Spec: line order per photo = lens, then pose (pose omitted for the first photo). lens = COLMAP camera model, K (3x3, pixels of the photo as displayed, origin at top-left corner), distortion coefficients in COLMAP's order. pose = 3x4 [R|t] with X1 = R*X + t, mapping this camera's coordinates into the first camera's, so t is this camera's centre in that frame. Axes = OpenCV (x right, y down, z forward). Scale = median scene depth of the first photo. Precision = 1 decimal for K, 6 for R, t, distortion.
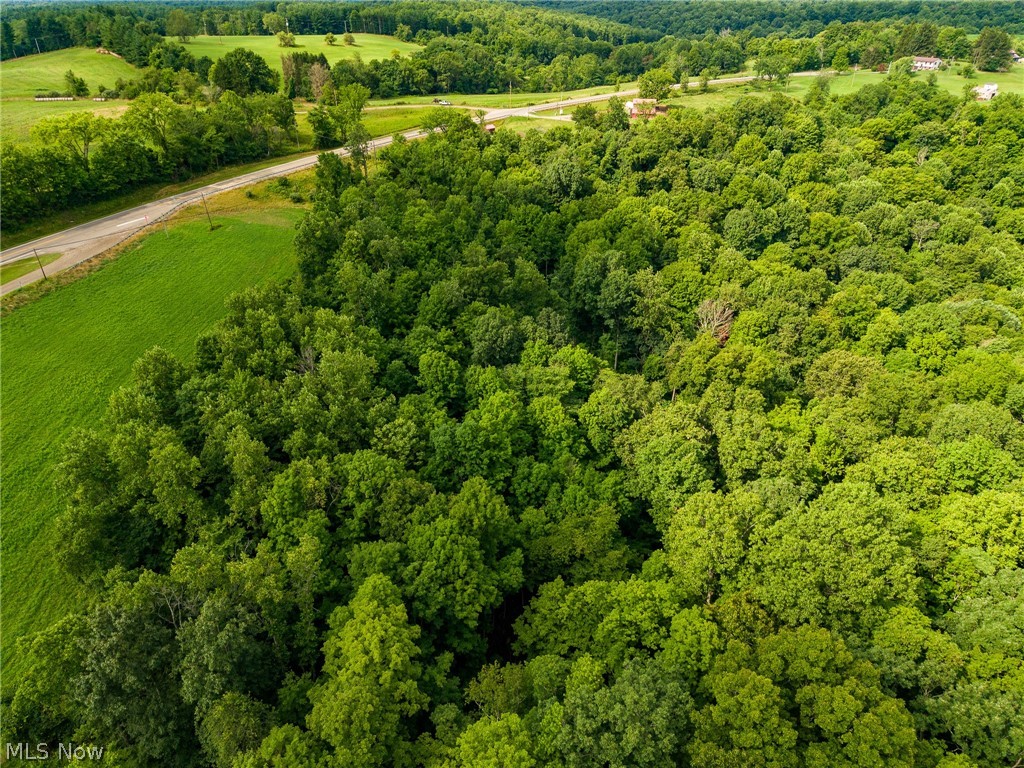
lens RADIAL K [[686.8, 0, 510.4], [0, 686.8, 386.7], [0, 0, 1]] dist [0.043598, -0.047496]
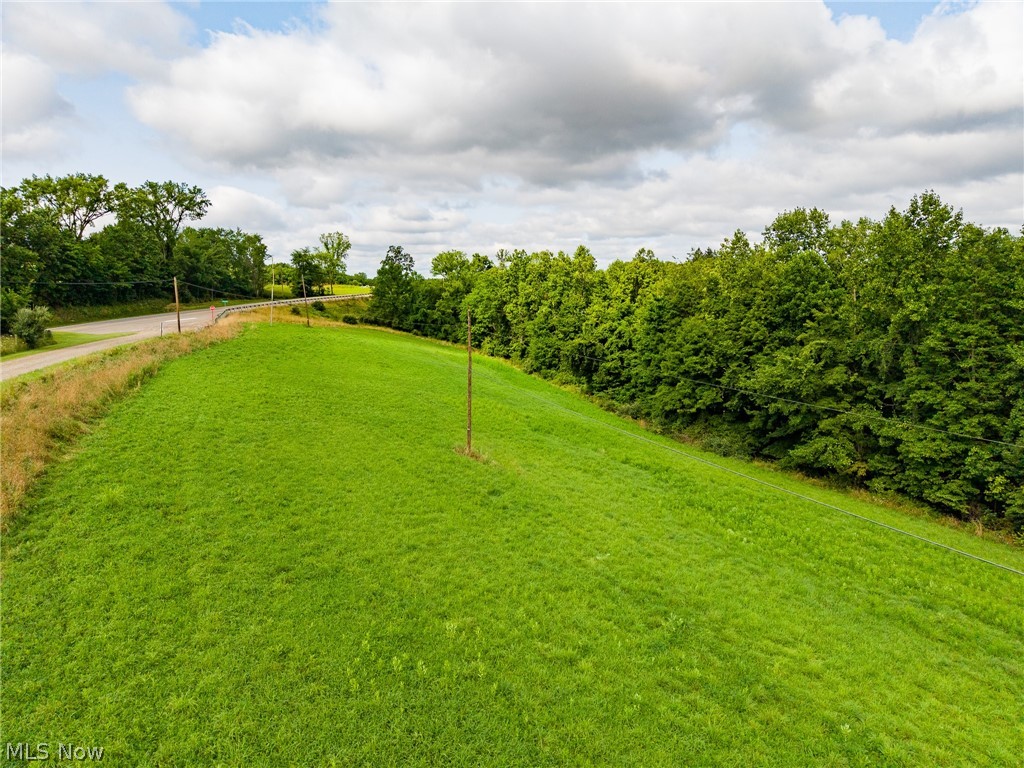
lens RADIAL K [[686.8, 0, 510.4], [0, 686.8, 386.7], [0, 0, 1]] dist [0.043598, -0.047496]
pose [[0.911814, -0.045932, 0.408026, -1.076242], [0.197485, 0.920295, -0.337722, 0.208130], [-0.359992, 0.388518, 0.848209, 0.722677]]
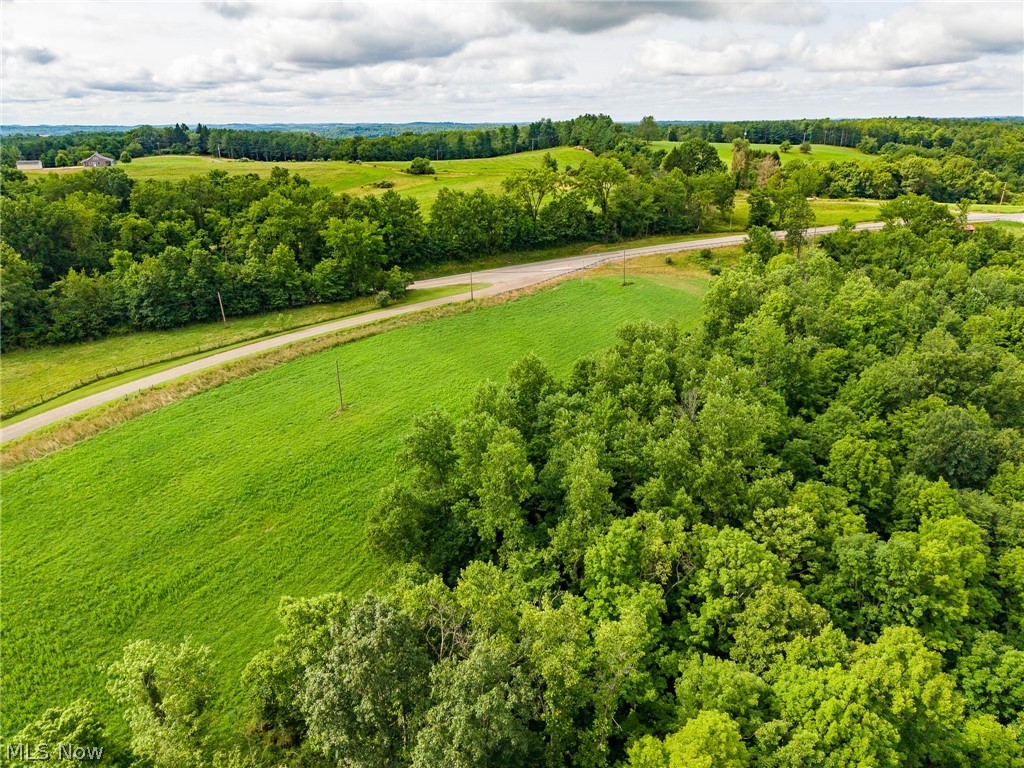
lens RADIAL K [[686.8, 0, 510.4], [0, 686.8, 386.7], [0, 0, 1]] dist [0.043598, -0.047496]
pose [[0.833975, 0.208619, -0.510846, -0.064456], [-0.283902, 0.956067, -0.073044, 0.061884], [0.473165, 0.205947, 0.856563, 0.216299]]
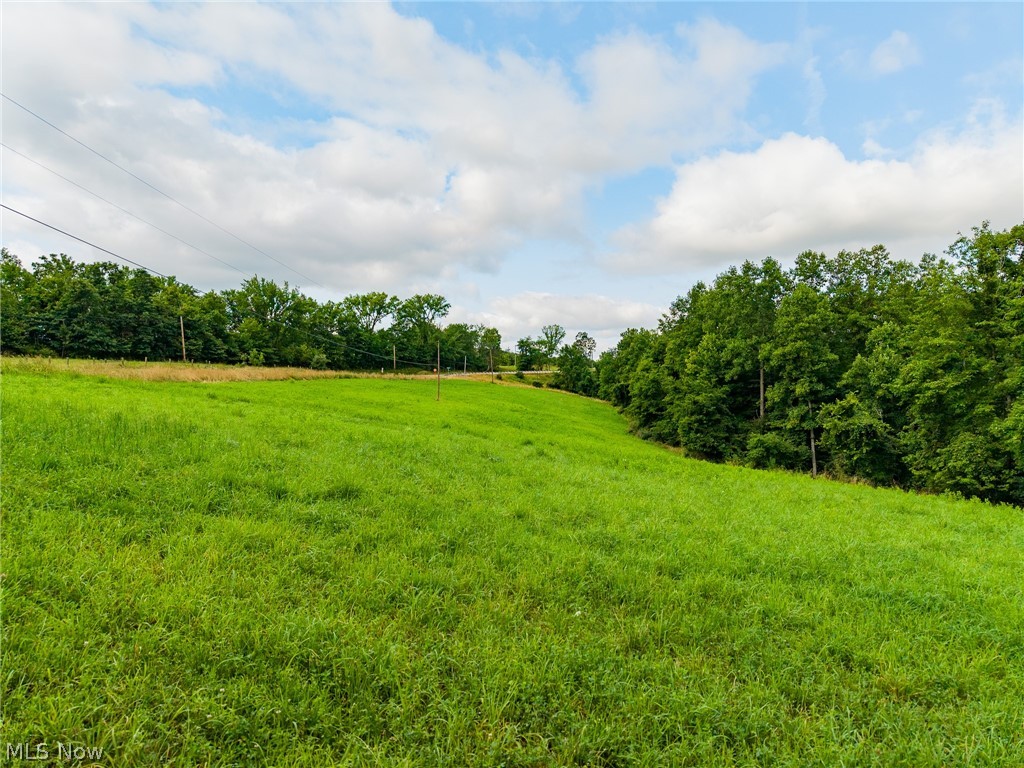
lens RADIAL K [[682.7, 0, 514.4], [0, 682.7, 387.0], [0, 0, 1]] dist [0.044779, -0.065899]
pose [[0.999821, 0.018759, 0.002638, -0.808204], [-0.014928, 0.865936, -0.499931, 0.598511], [-0.011663, 0.499802, 0.866061, 0.201669]]
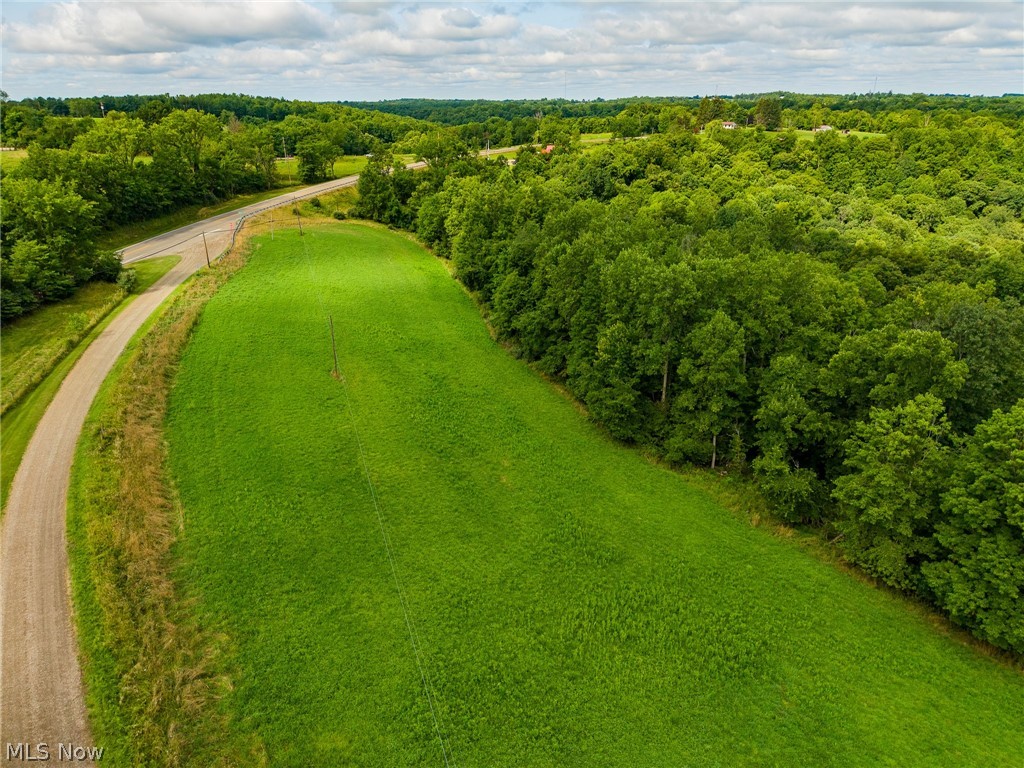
lens RADIAL K [[686.8, 0, 510.4], [0, 686.8, 386.7], [0, 0, 1]] dist [0.043598, -0.047496]
pose [[0.934251, -0.123540, 0.334534, -1.024088], [0.169519, 0.979163, -0.111820, 0.266467], [-0.313749, 0.161178, 0.935726, 0.100537]]
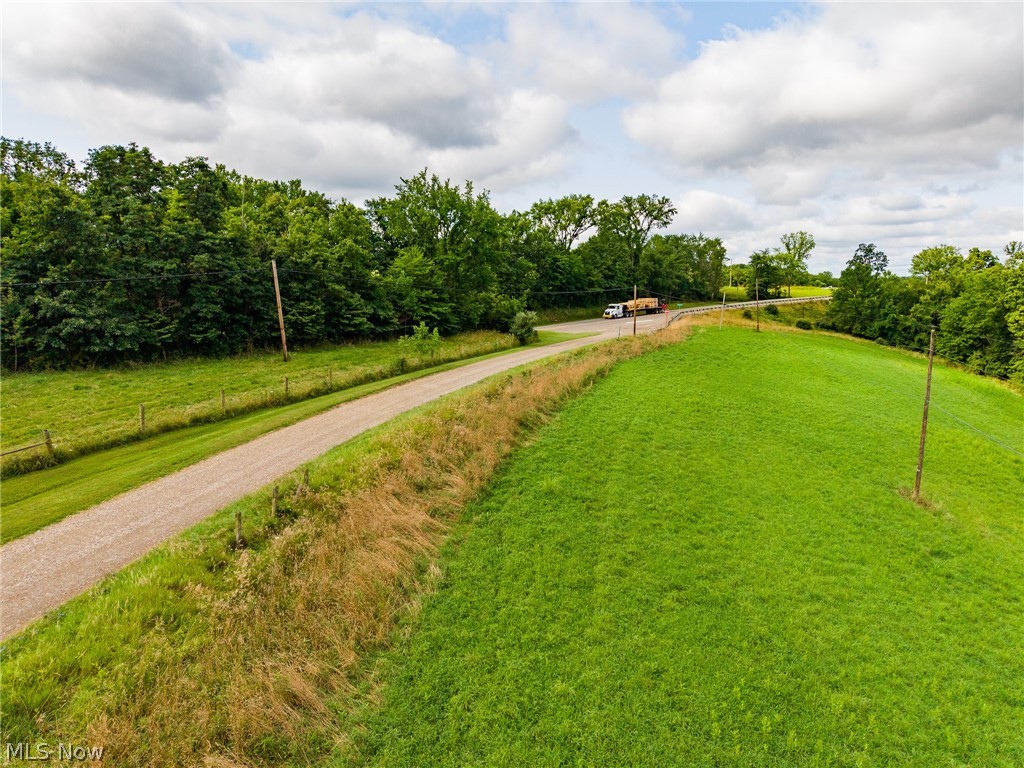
lens RADIAL K [[686.8, 0, 510.4], [0, 686.8, 386.7], [0, 0, 1]] dist [0.043598, -0.047496]
pose [[0.977314, 0.043673, -0.207242, -1.064435], [-0.118298, 0.924208, -0.363106, 0.201438], [0.175677, 0.379385, 0.908408, 0.715390]]
